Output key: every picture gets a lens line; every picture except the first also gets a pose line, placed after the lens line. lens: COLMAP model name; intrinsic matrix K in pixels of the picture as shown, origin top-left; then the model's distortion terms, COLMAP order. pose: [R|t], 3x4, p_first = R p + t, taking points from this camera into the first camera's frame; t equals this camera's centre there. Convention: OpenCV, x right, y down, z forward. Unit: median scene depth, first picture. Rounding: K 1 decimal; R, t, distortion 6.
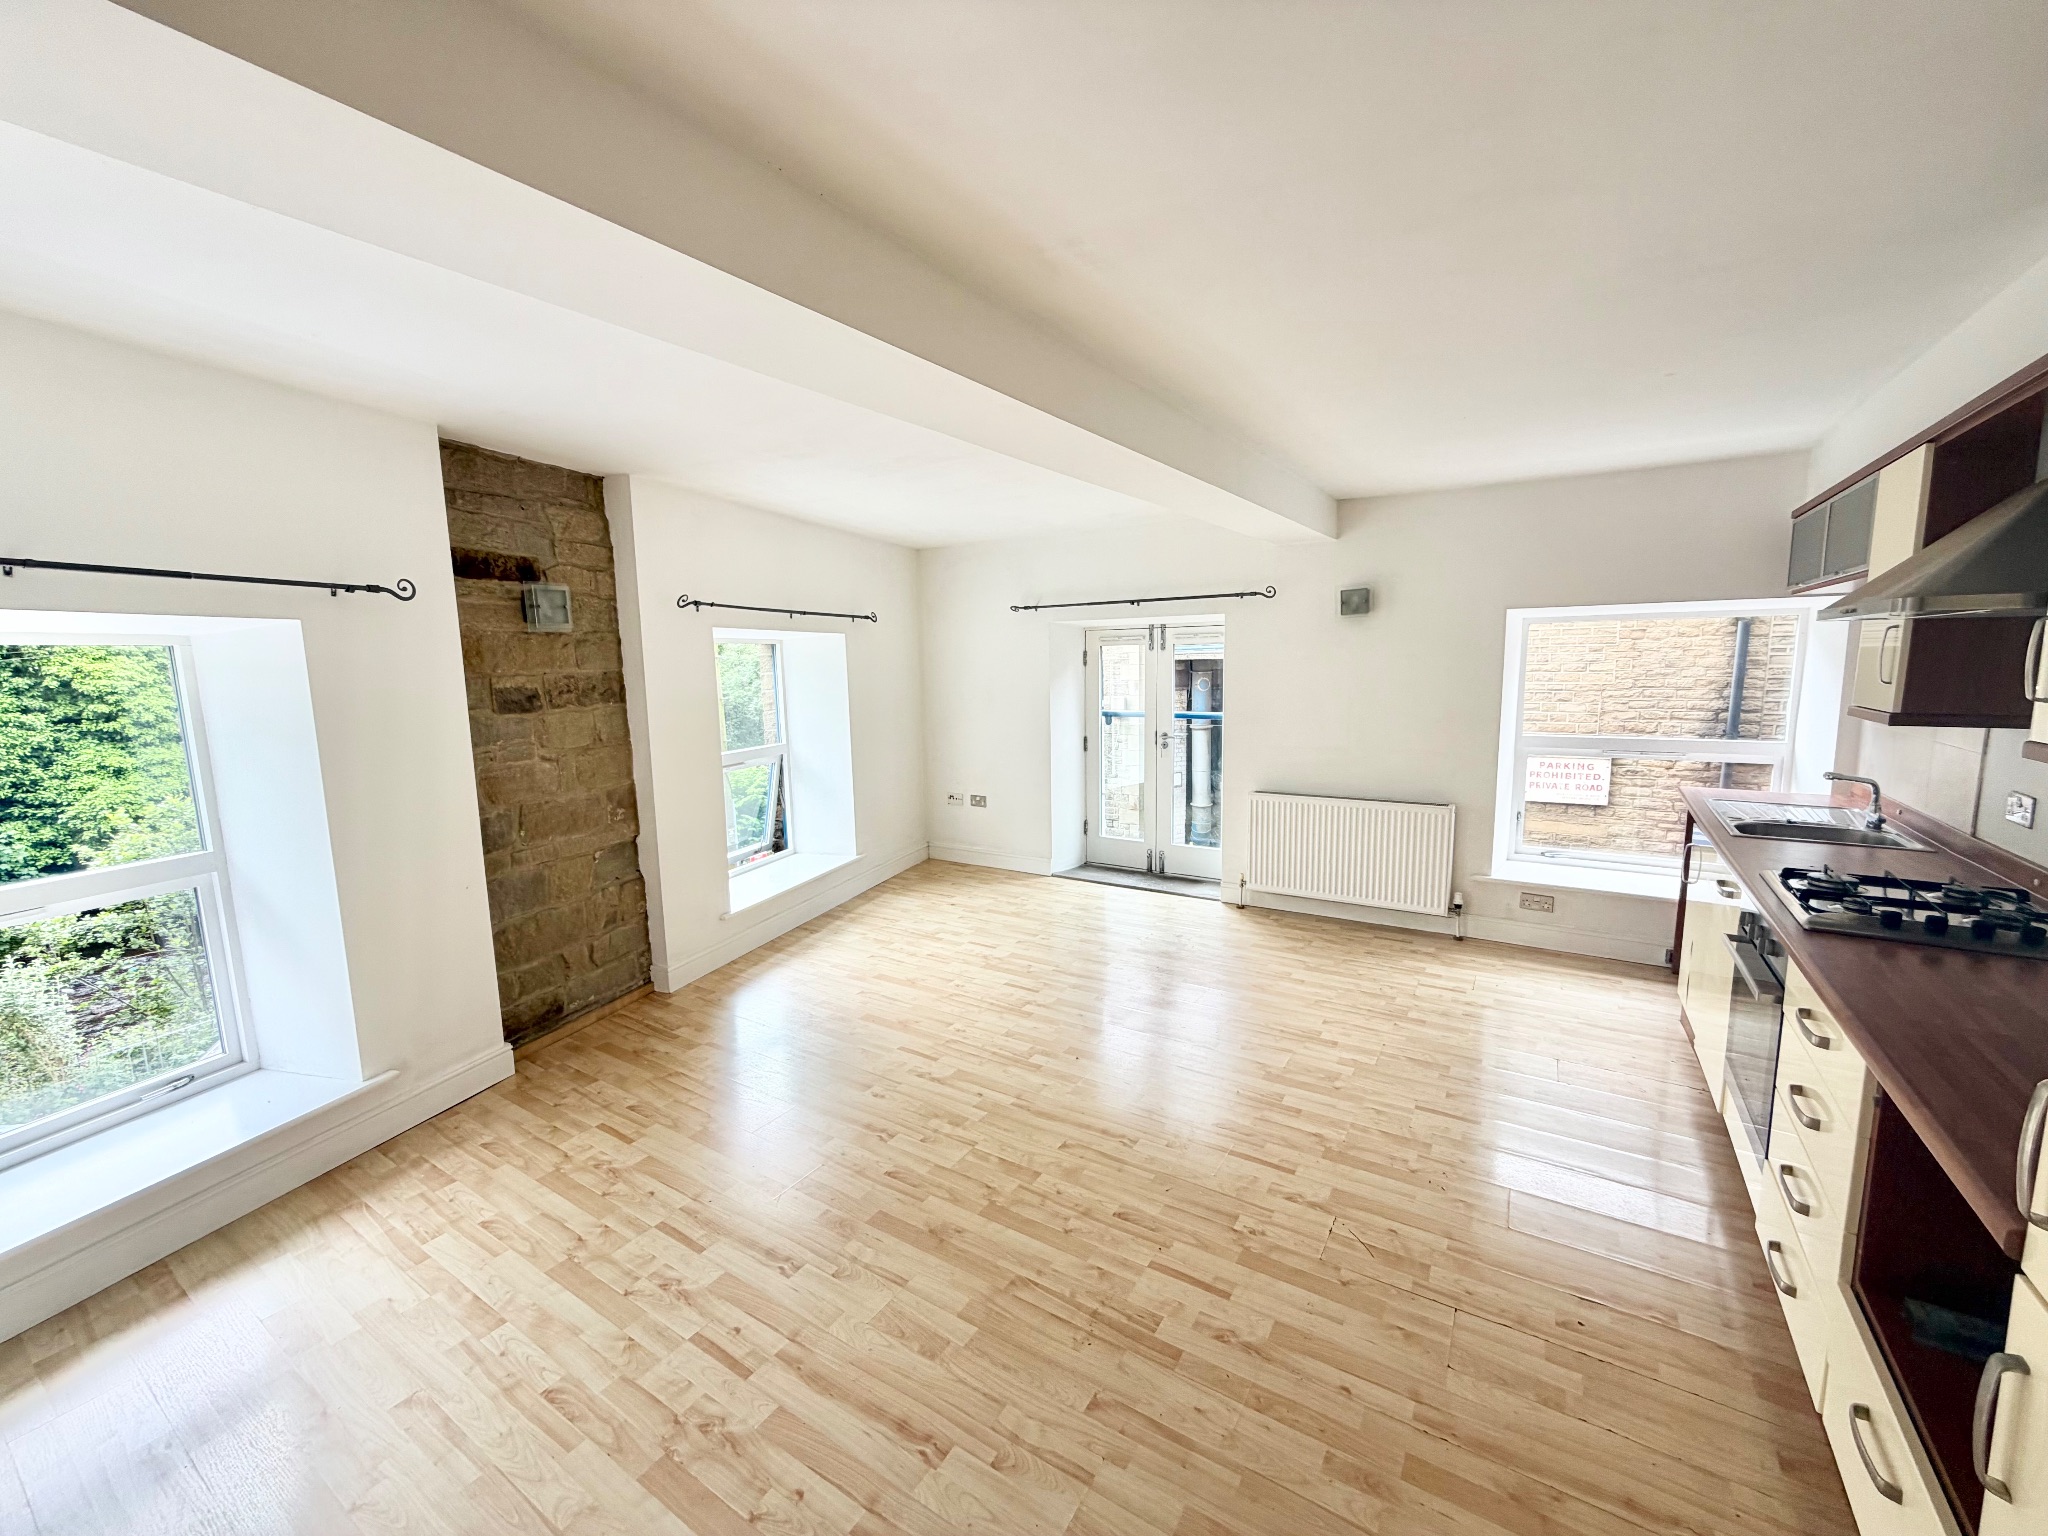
lens RADIAL K [[814.8, 0, 1019.4], [0, 814.8, 767.0], [0, 0, 1]] dist [0.000396, -0.000267]
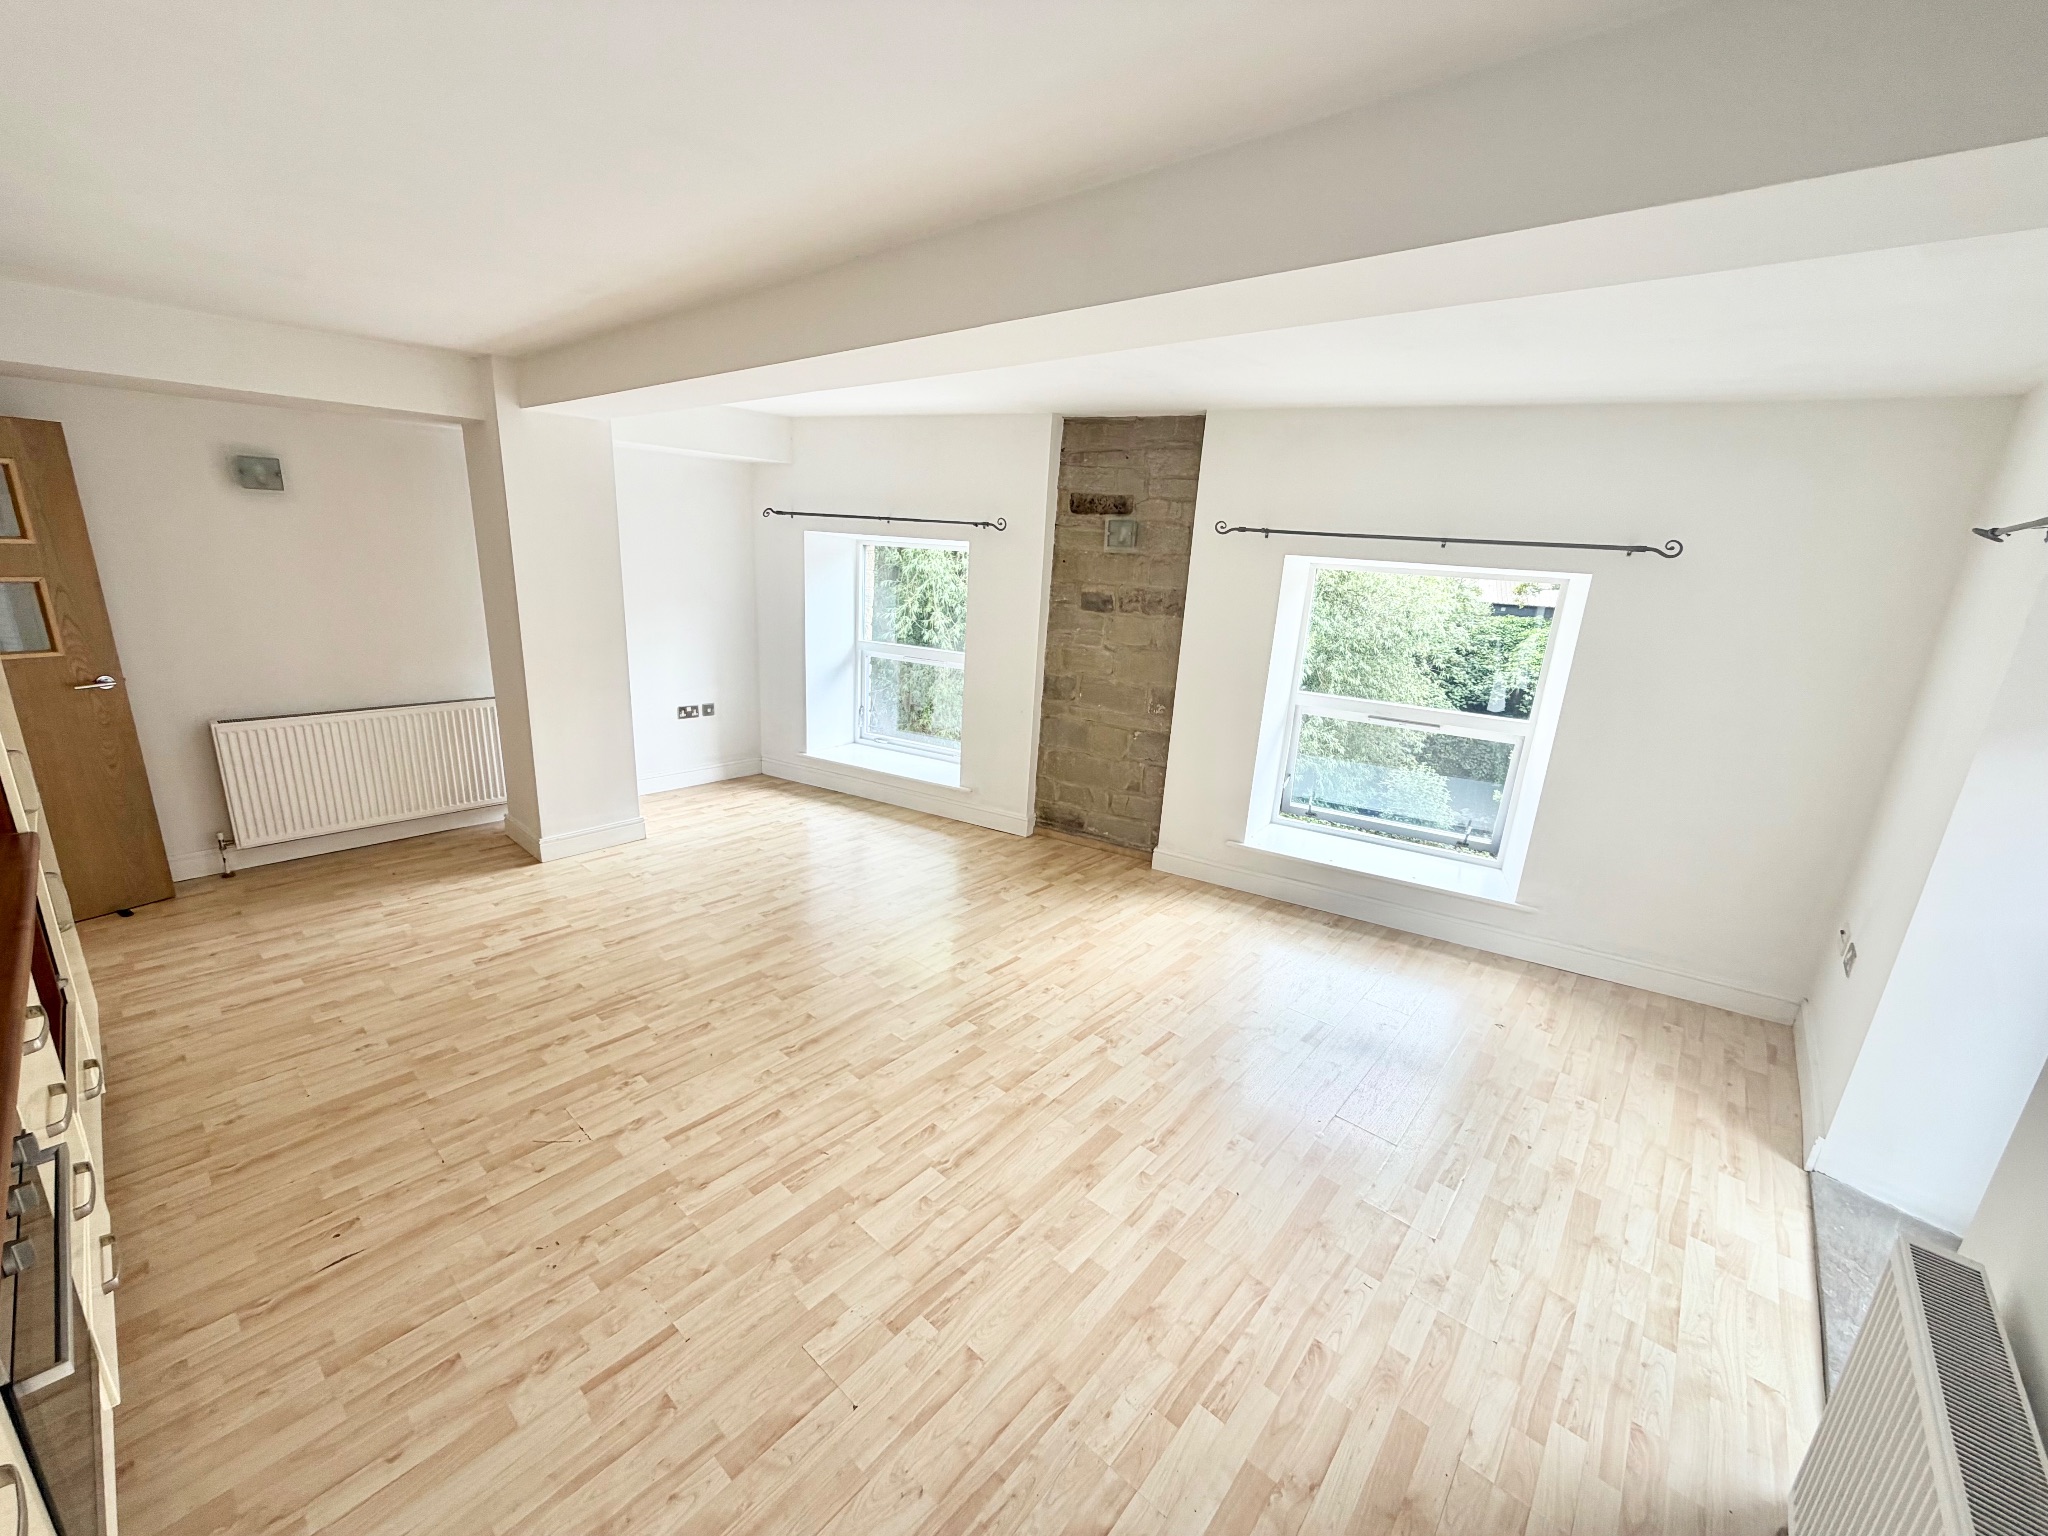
lens RADIAL K [[813.1, 0, 1019.7], [0, 813.1, 769.9], [0, 0, 1]] dist [-0.002417, -0.000428]
pose [[-0.148782, 0.277756, -0.949060, 0.843970], [-0.184450, 0.935104, 0.302588, -0.219770], [0.971515, 0.220074, -0.087894, 1.105826]]
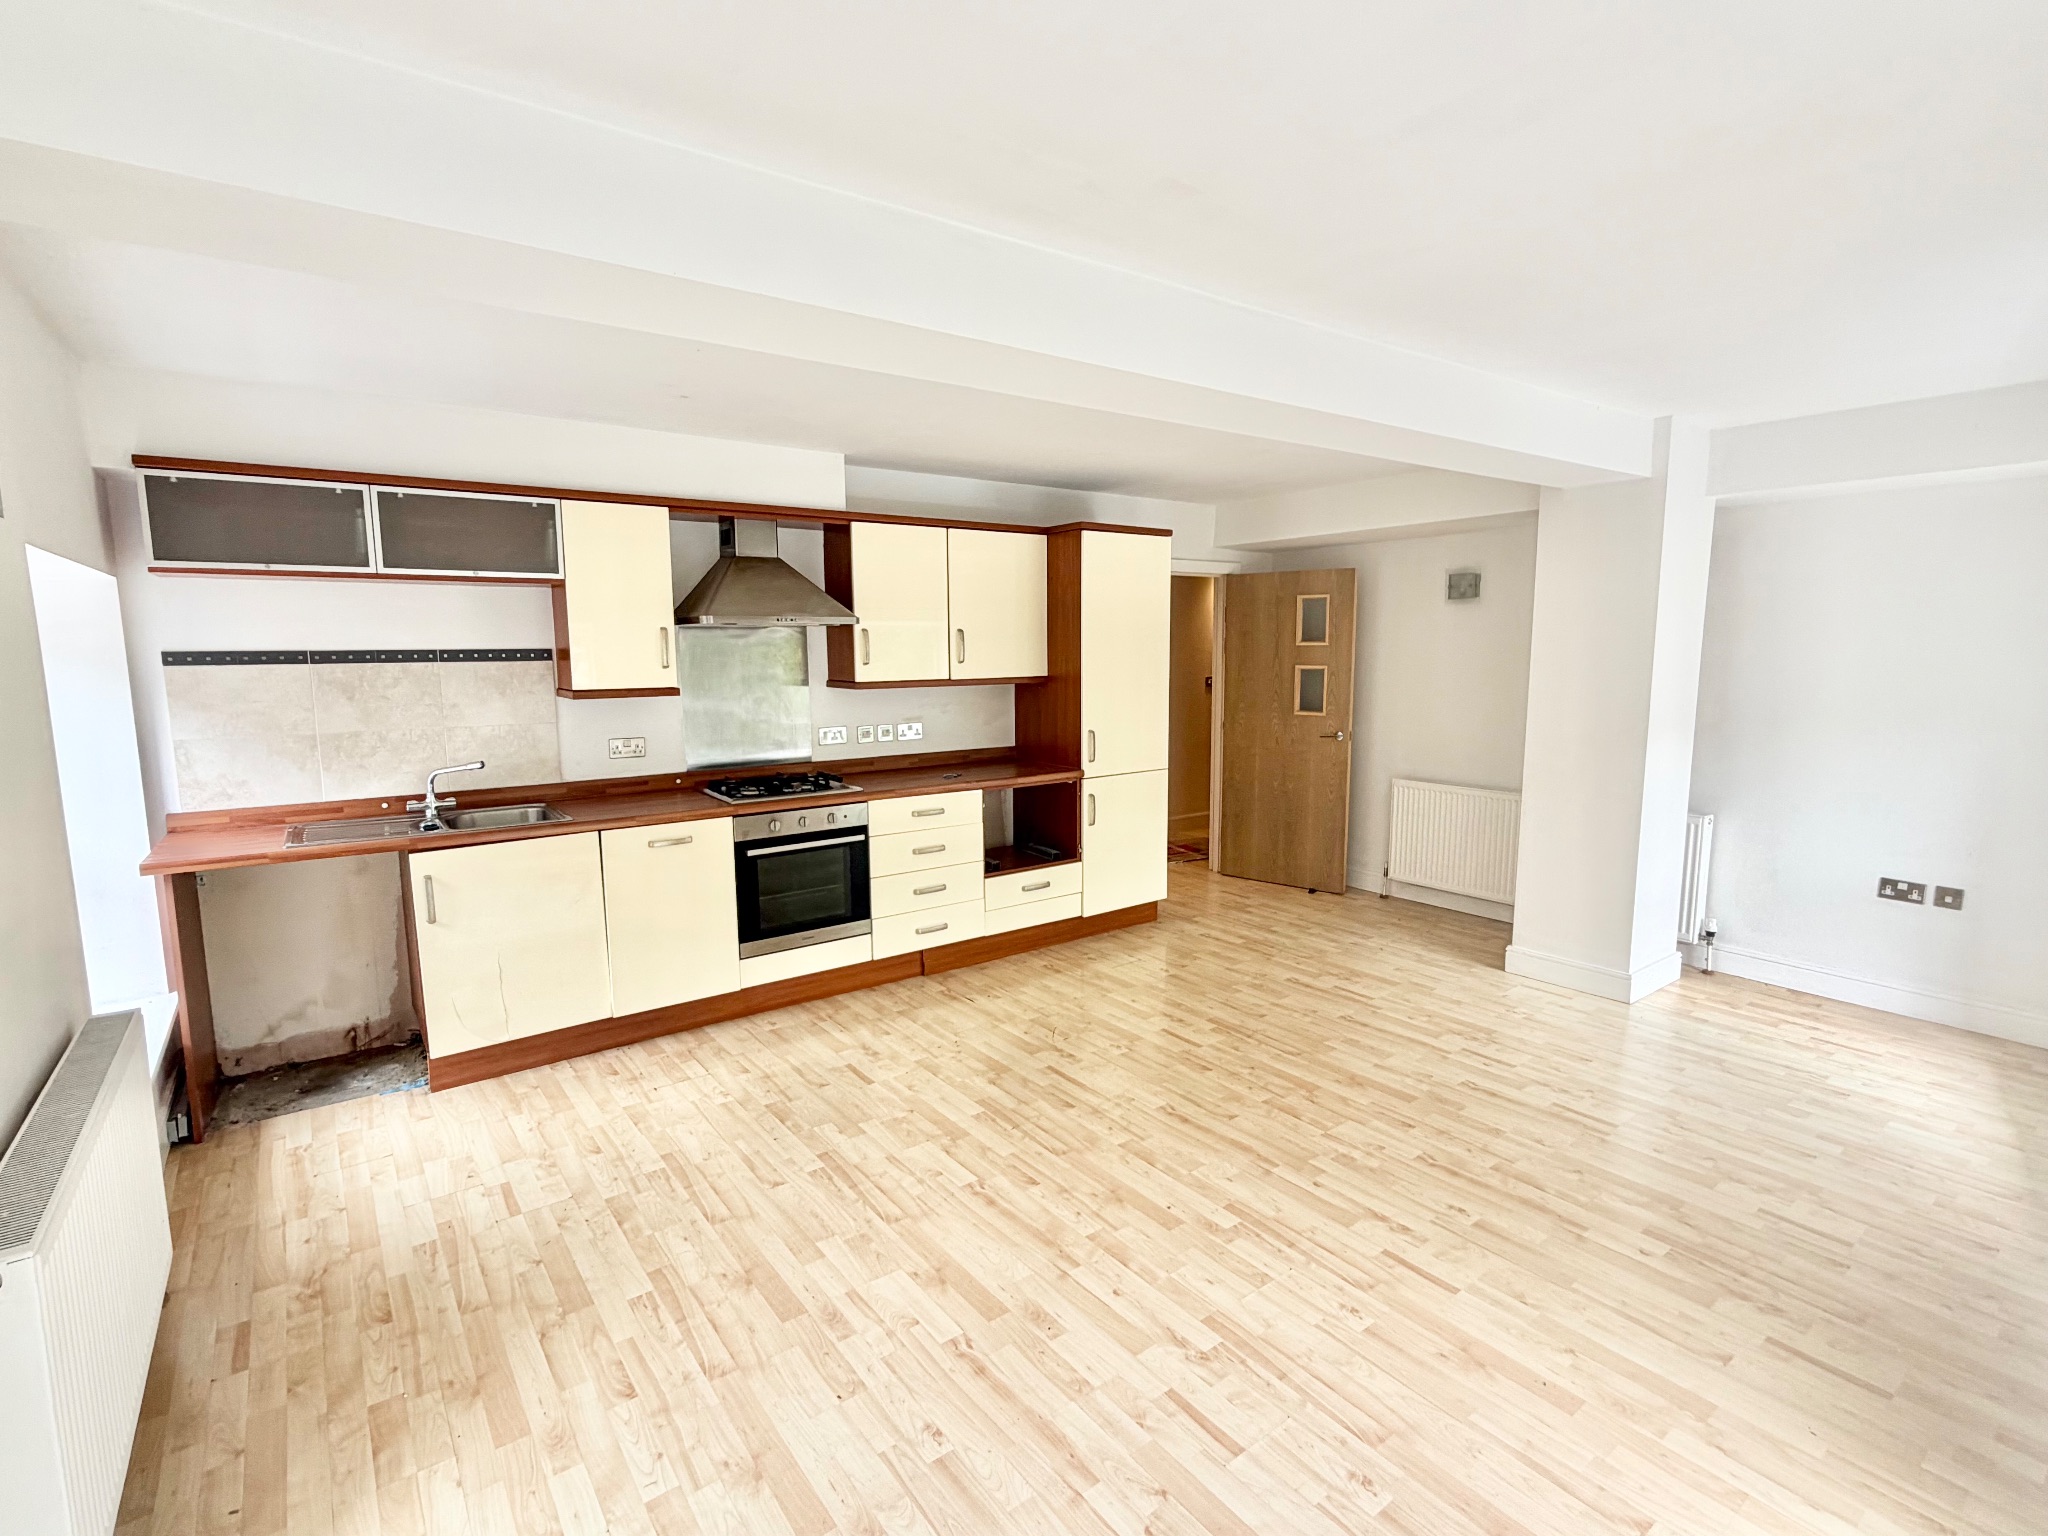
lens RADIAL K [[971.8, 0, 1021.9], [0, 971.8, 770.2], [0, 0, 1]] dist [-0.000282, -0.000182]
pose [[-0.935718, -0.022177, 0.352052, -0.097783], [0.068972, 0.967256, 0.244253, -0.222761], [-0.345941, 0.252833, -0.903549, 1.746851]]
